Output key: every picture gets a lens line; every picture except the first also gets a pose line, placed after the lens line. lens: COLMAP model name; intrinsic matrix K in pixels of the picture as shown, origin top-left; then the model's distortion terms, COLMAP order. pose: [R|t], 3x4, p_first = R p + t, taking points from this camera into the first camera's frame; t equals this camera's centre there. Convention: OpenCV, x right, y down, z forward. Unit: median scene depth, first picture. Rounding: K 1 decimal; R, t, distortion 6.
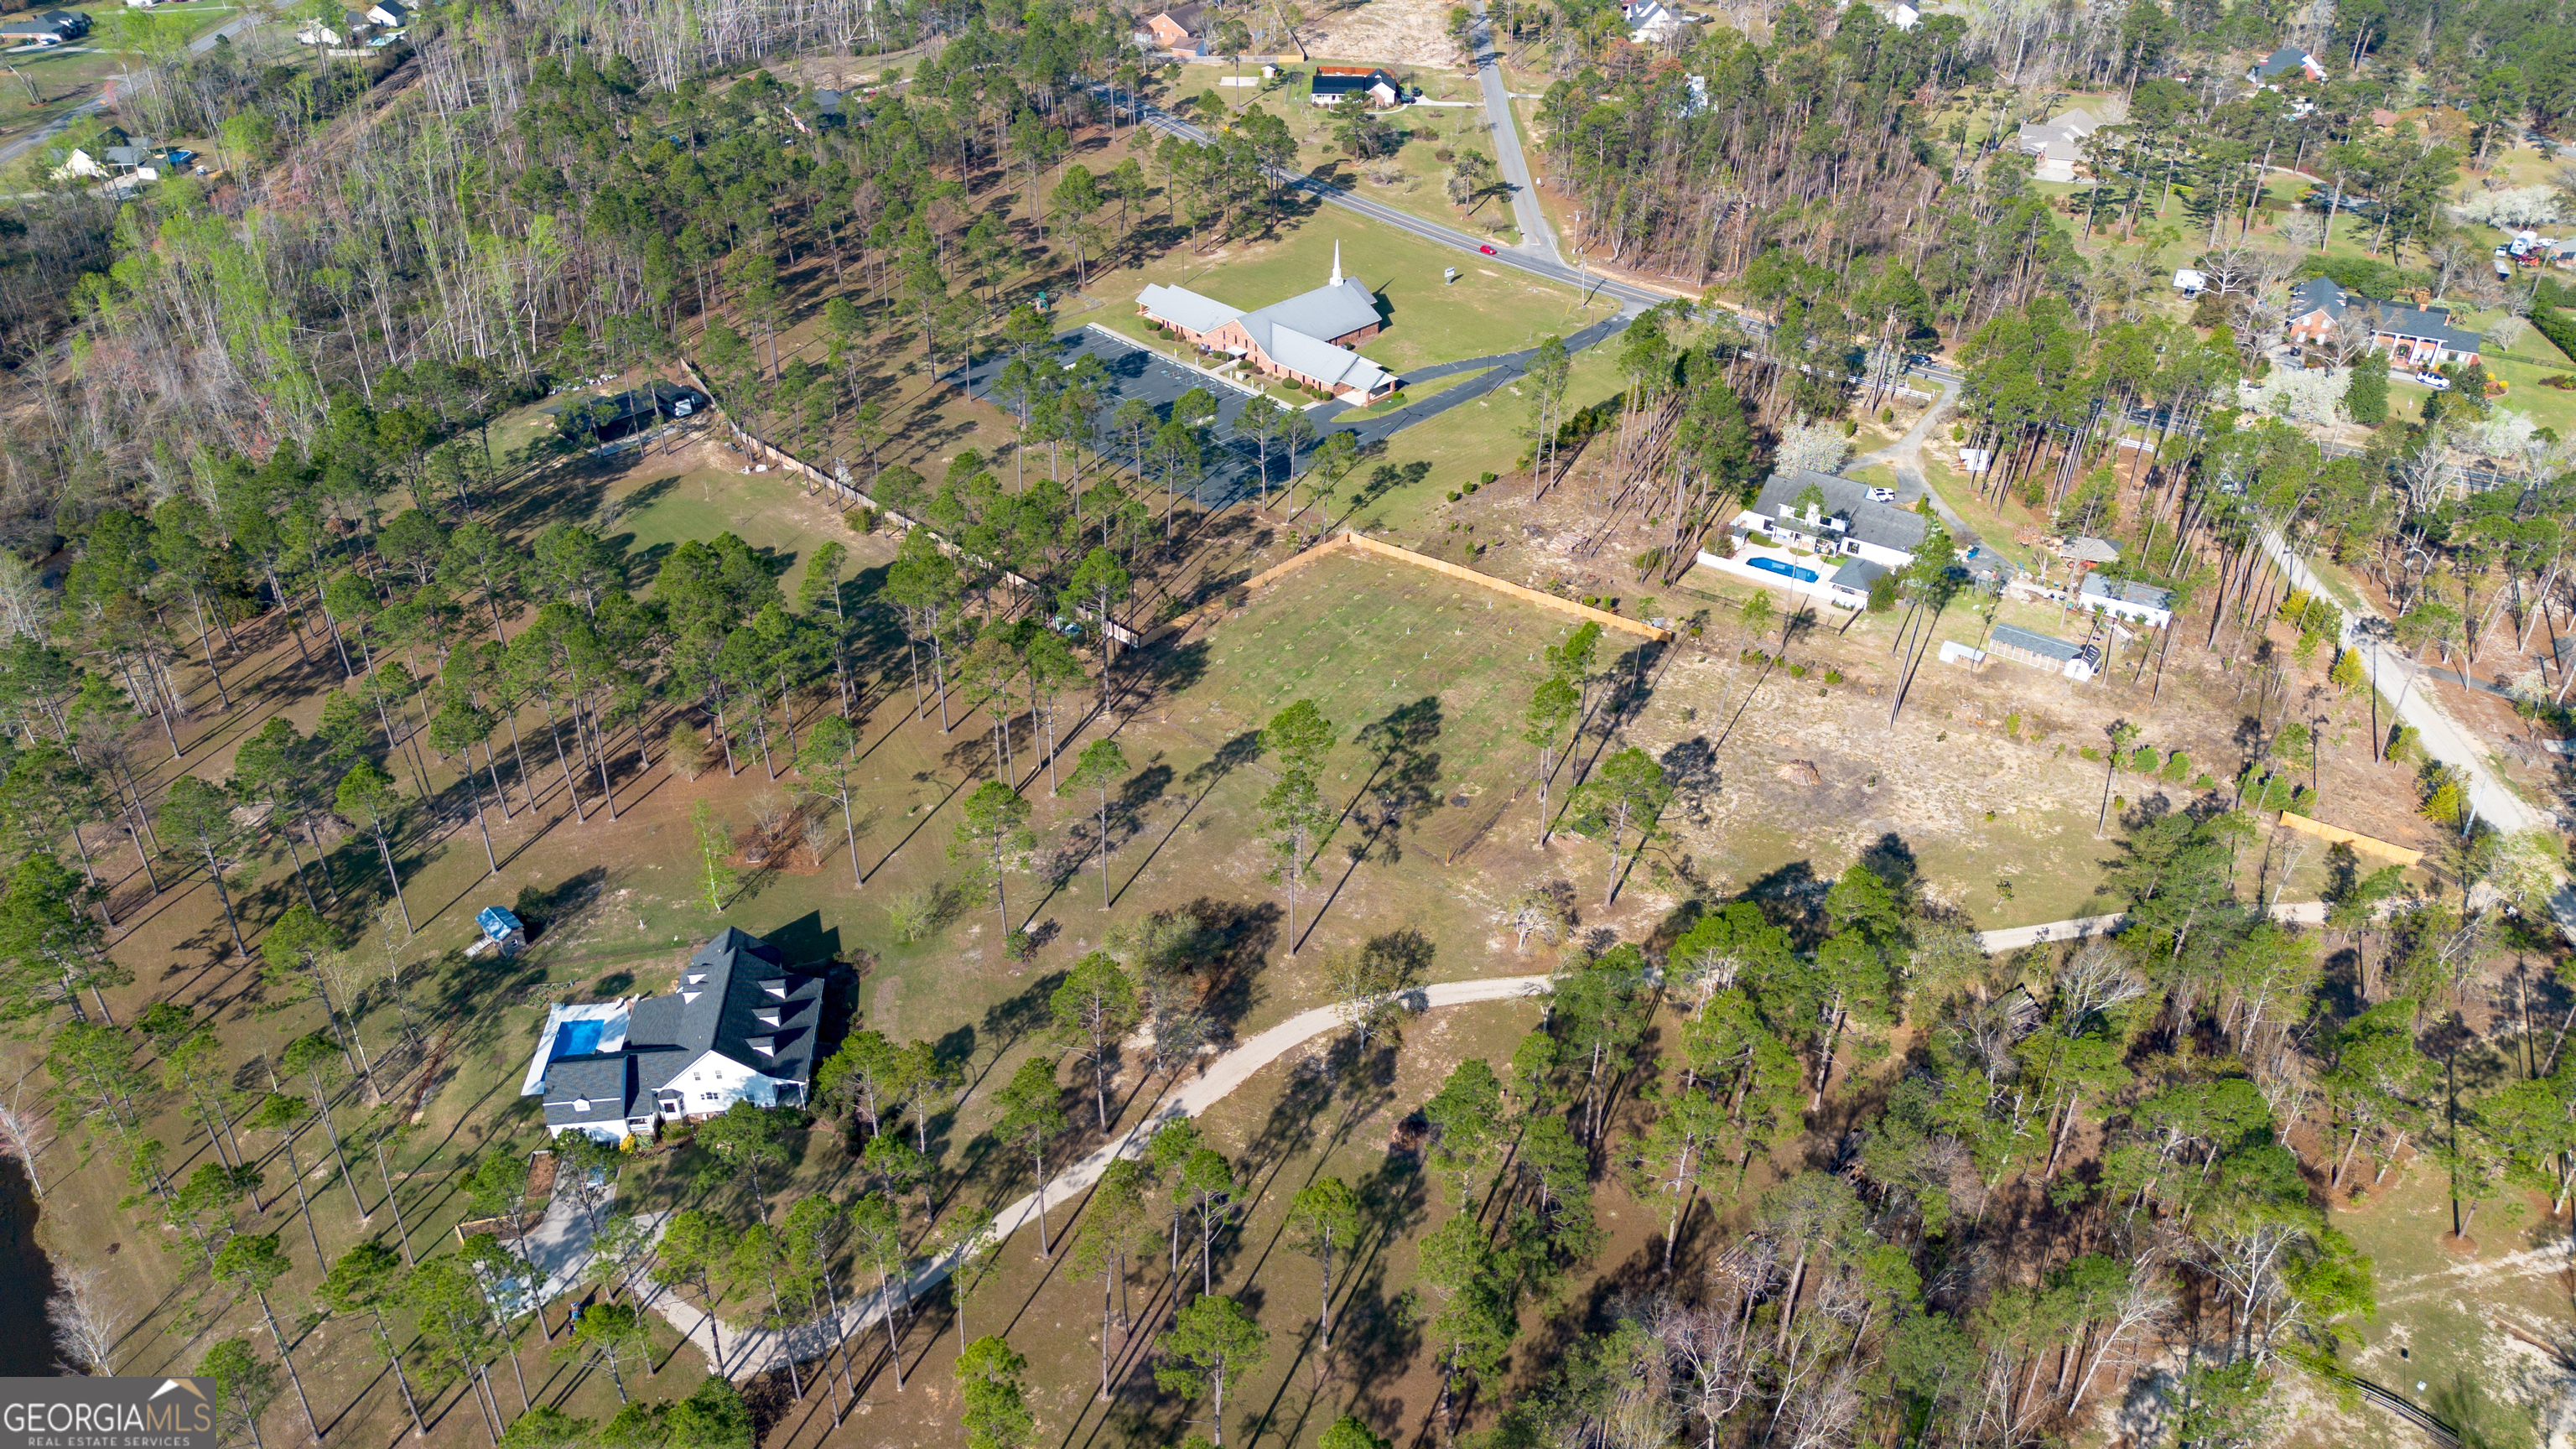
lens RADIAL K [[1823.9, 0, 1288.0], [0, 1823.9, 715.5], [0, 0, 1]] dist [0.089044, -0.092827]
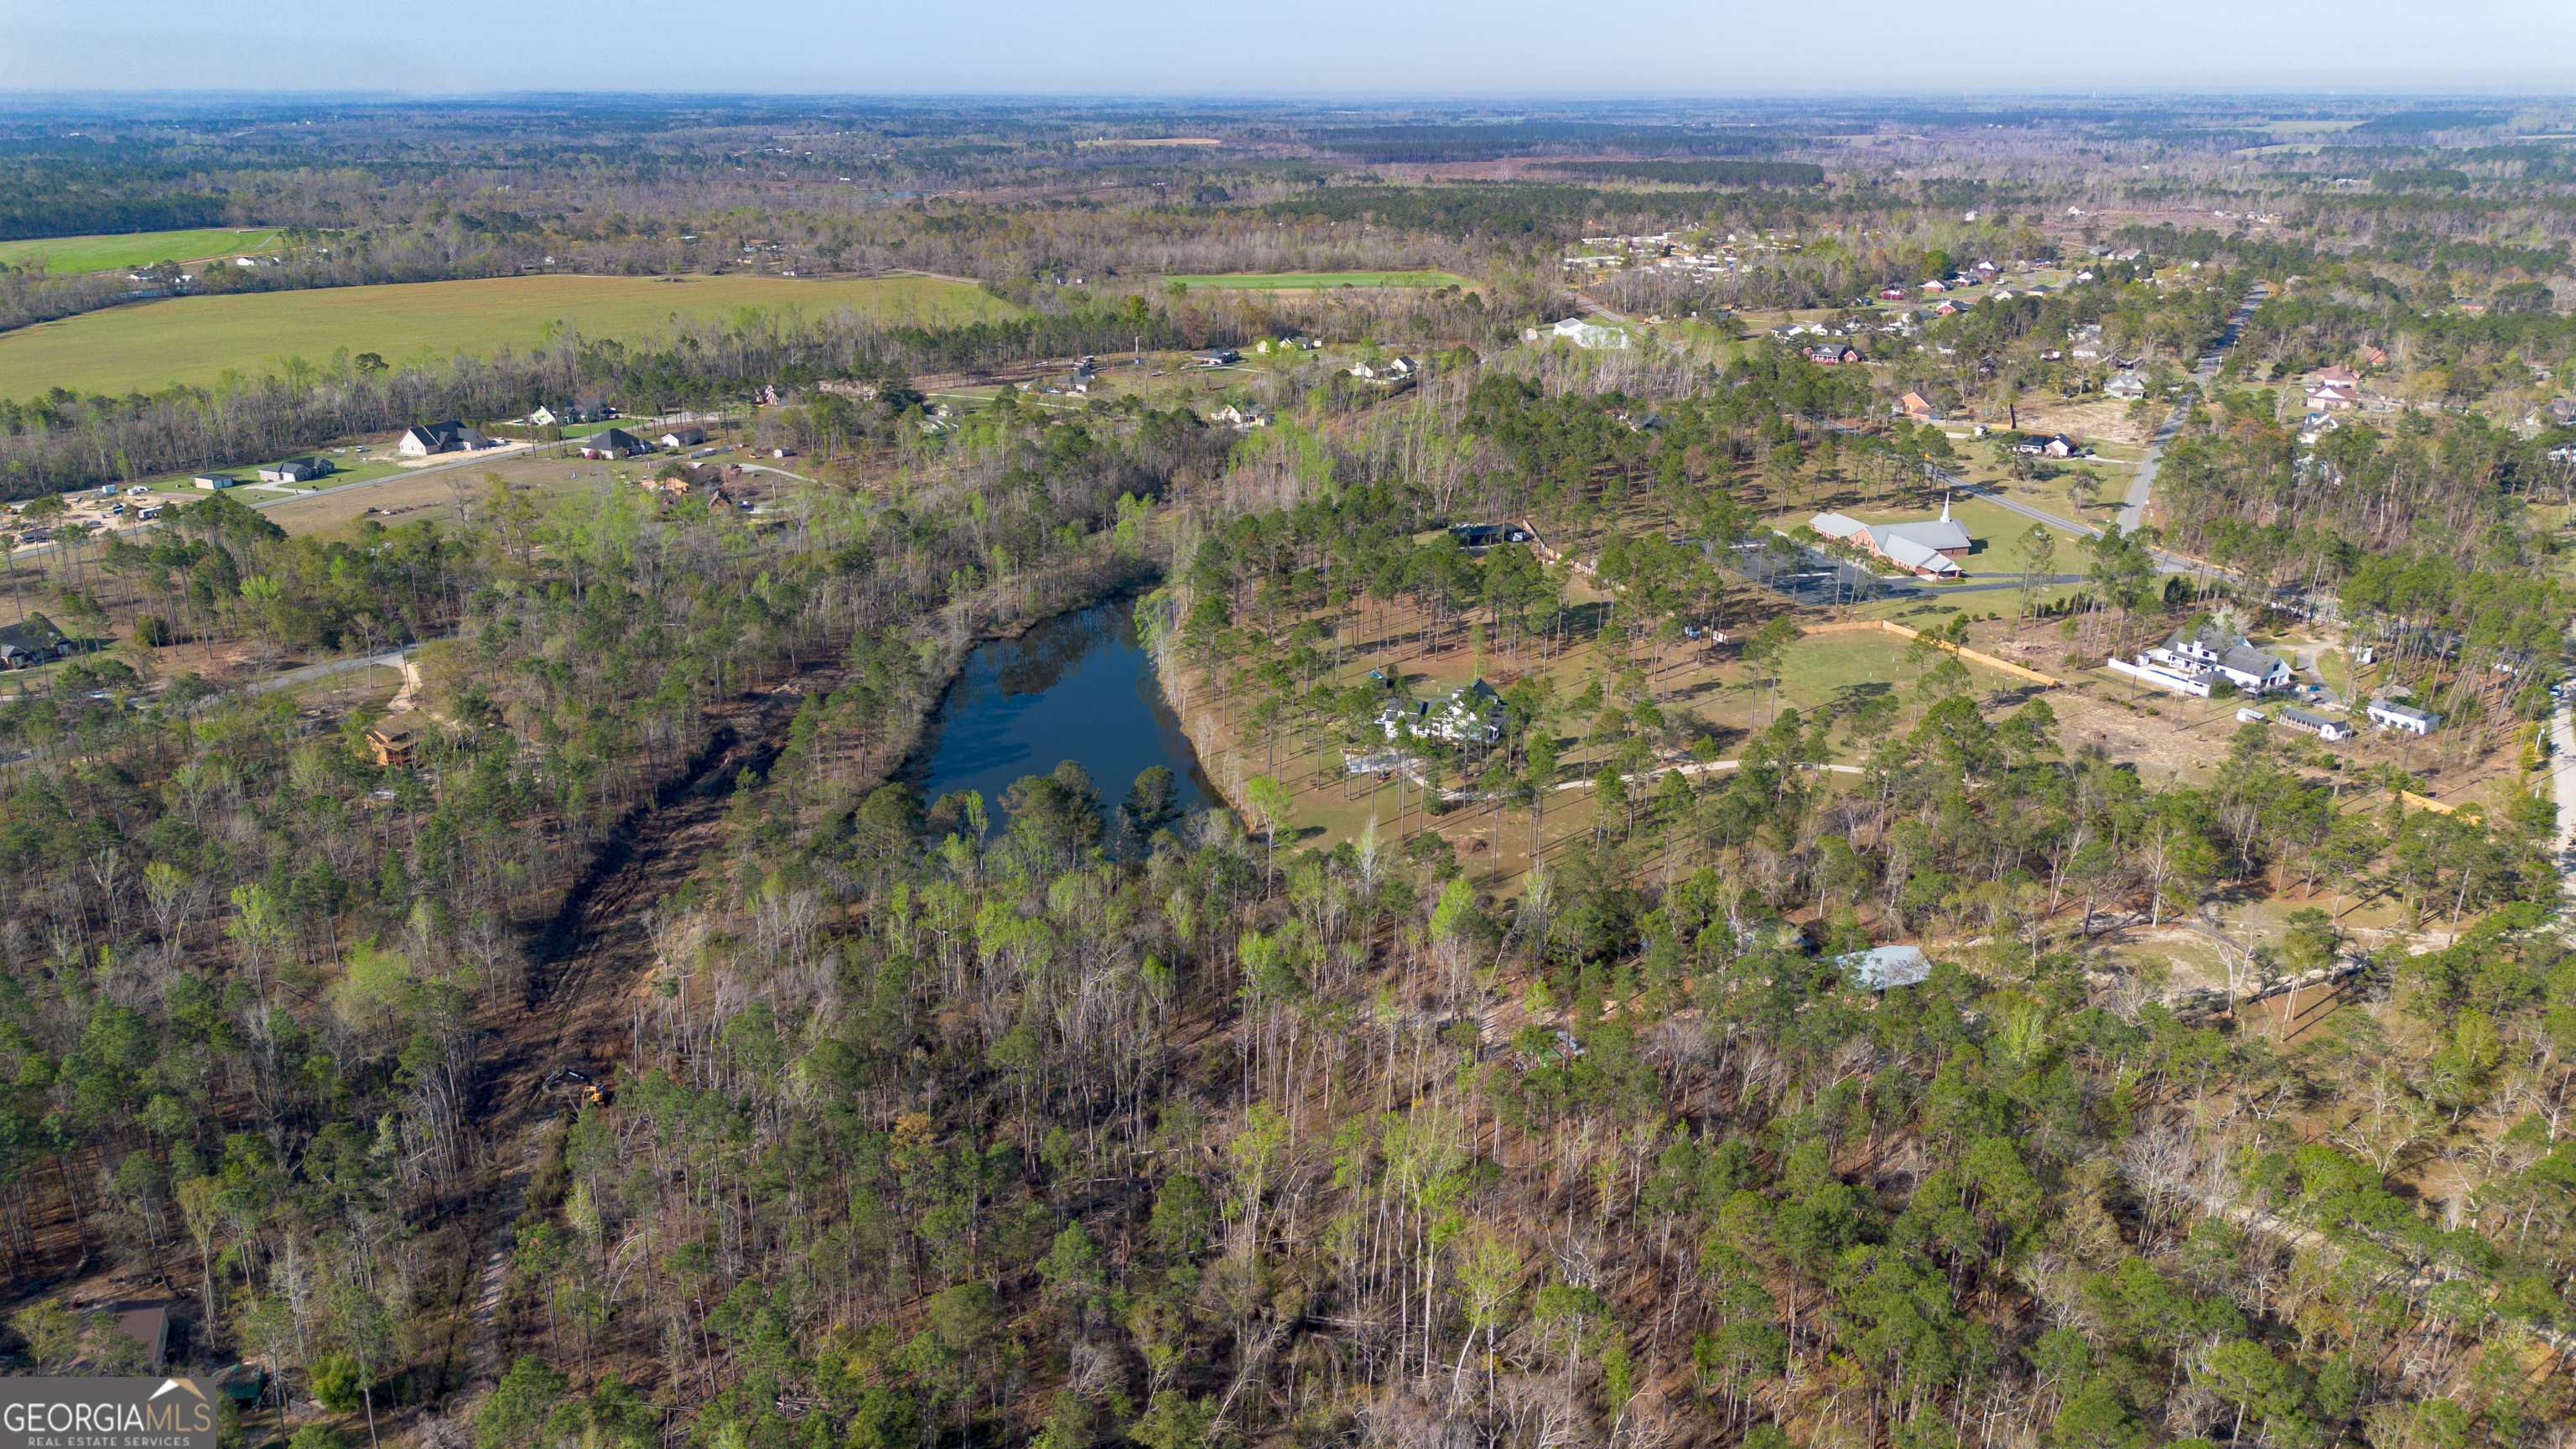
lens RADIAL K [[1812.1, 0, 1288.0], [0, 1812.1, 724.5], [0, 0, 1]] dist [0.084351, -0.081755]
pose [[0.887656, 0.157833, -0.432614, 0.301455], [-0.254519, 0.951055, -0.175255, 0.436059], [0.383779, 0.265675, 0.884382, -0.667283]]
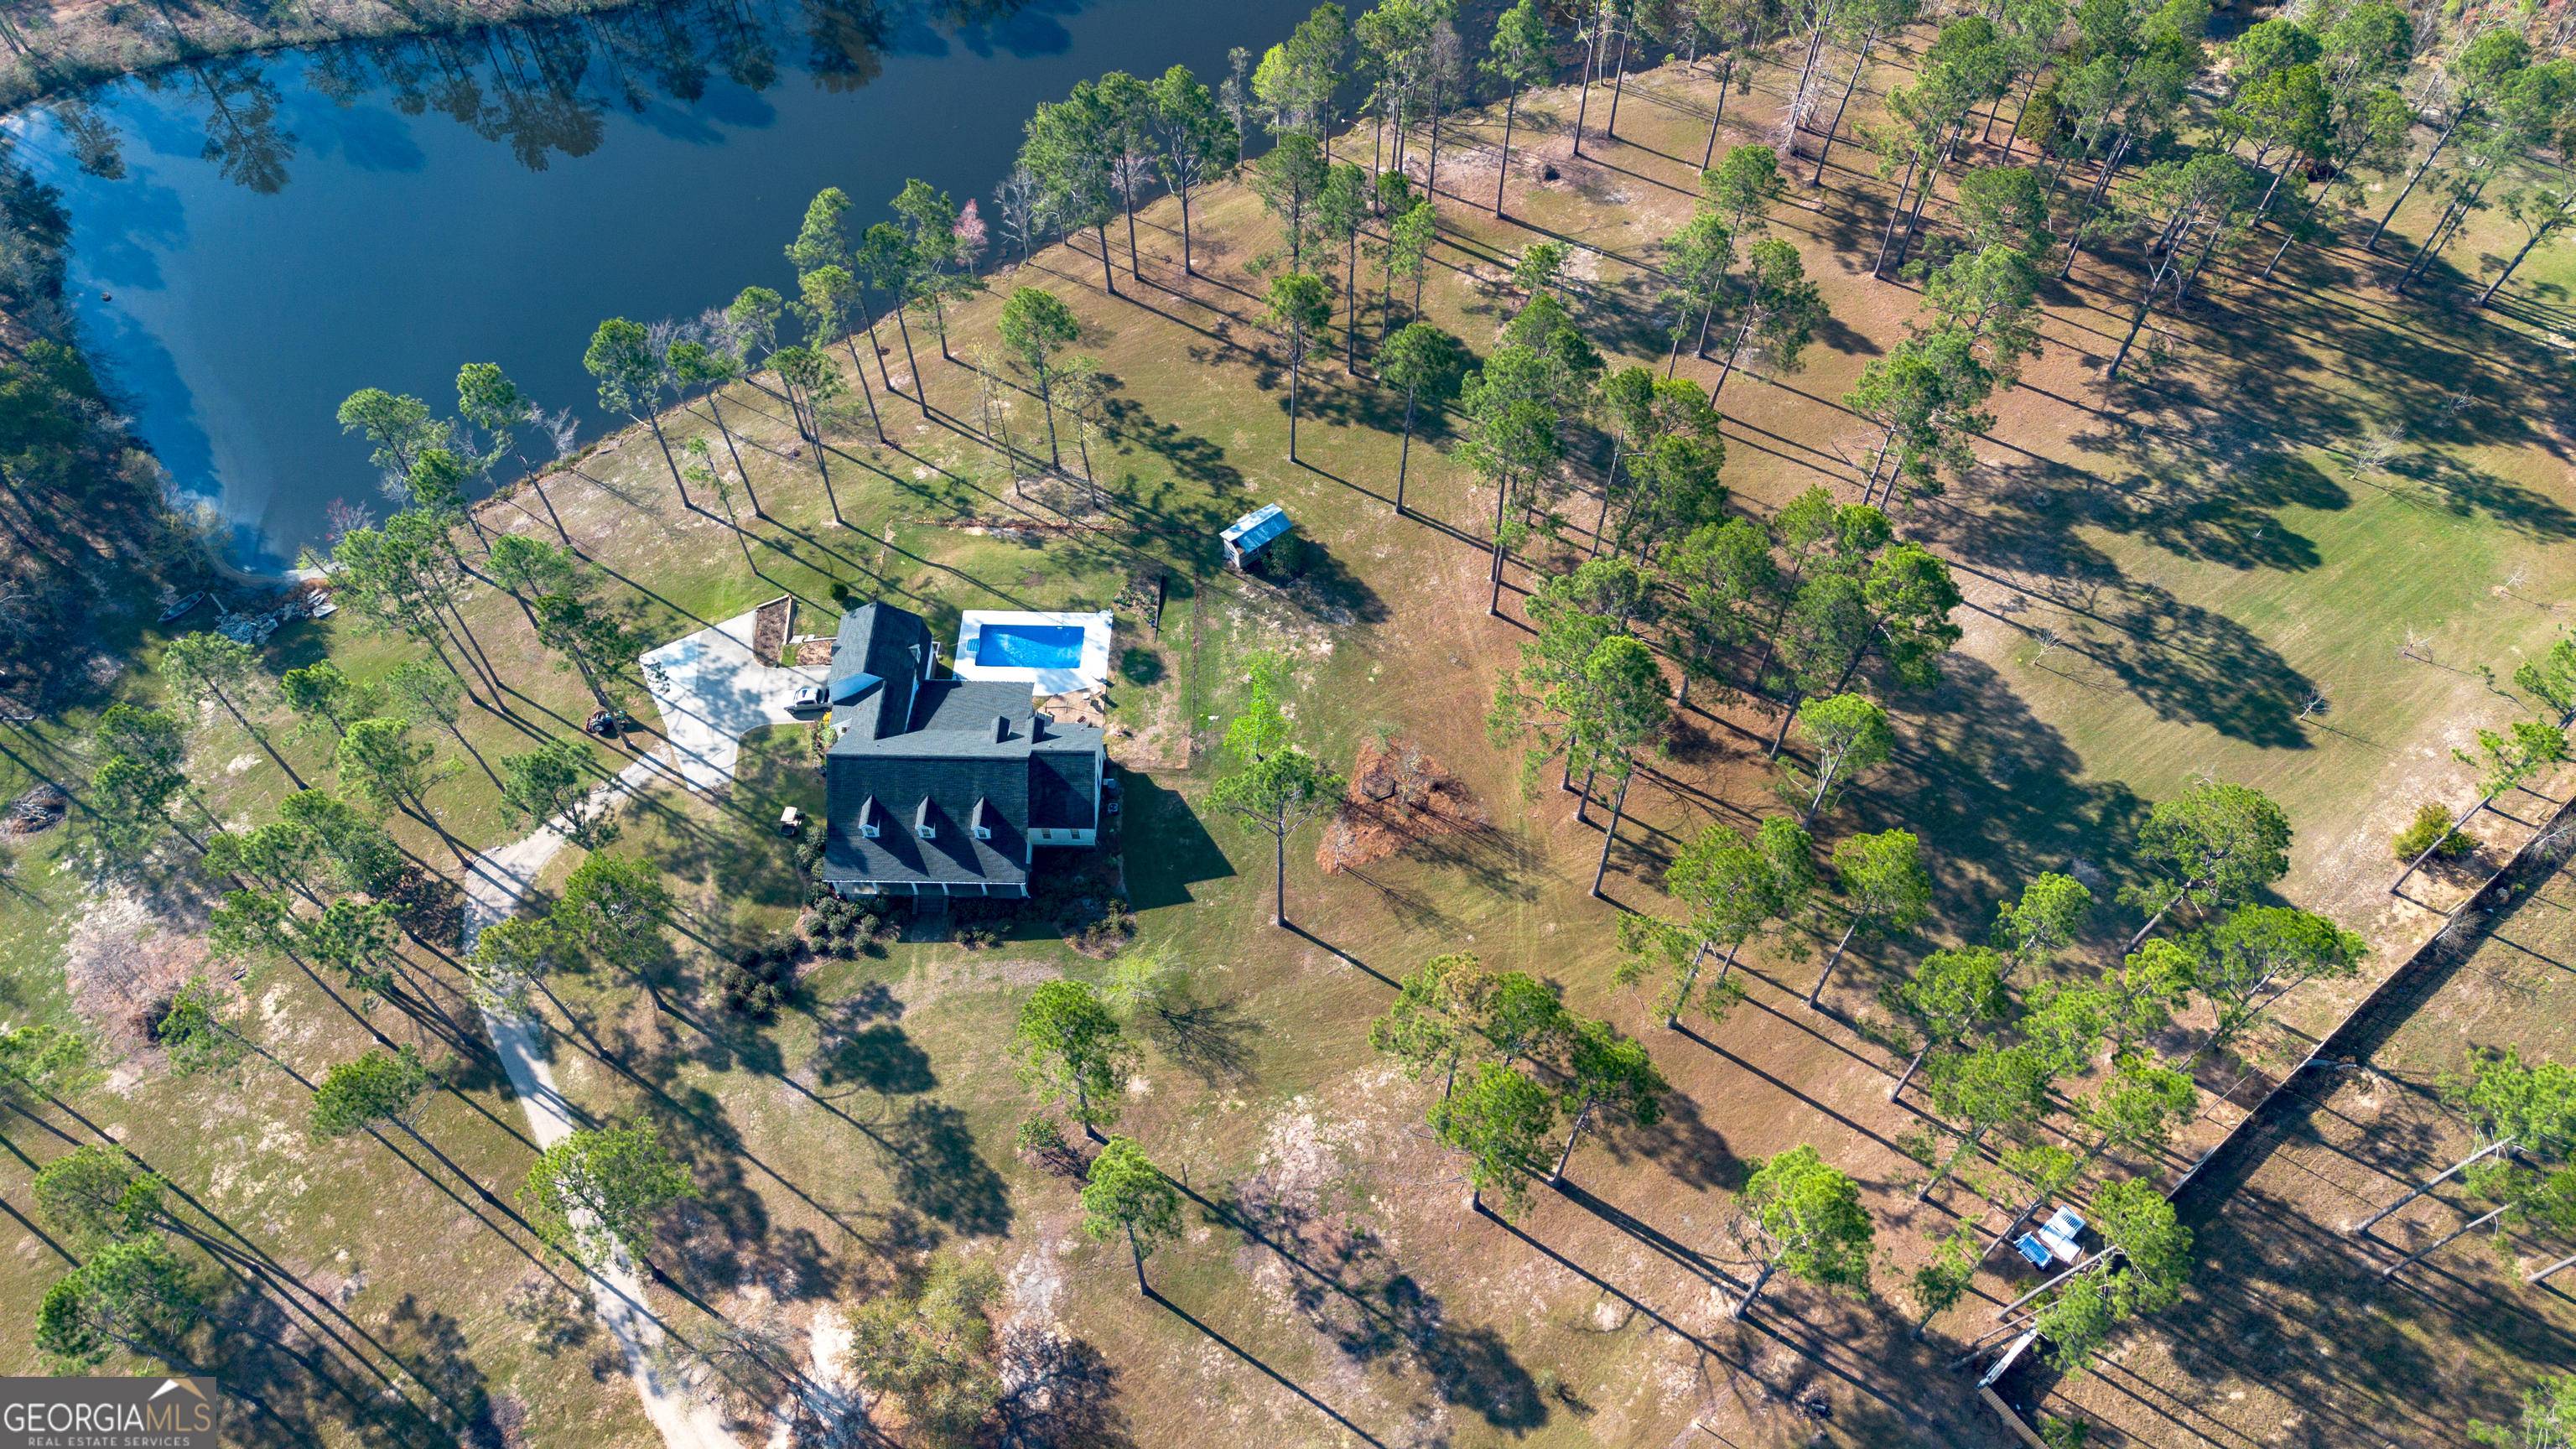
lens RADIAL K [[1819.2, 0, 1290.5], [0, 1819.2, 735.5], [0, 0, 1]] dist [0.084823, -0.092483]
pose [[-0.125012, 0.832216, -0.540175, 0.059130], [-0.531455, 0.403580, 0.744767, -0.378935], [0.837811, 0.380183, 0.391833, 0.632934]]
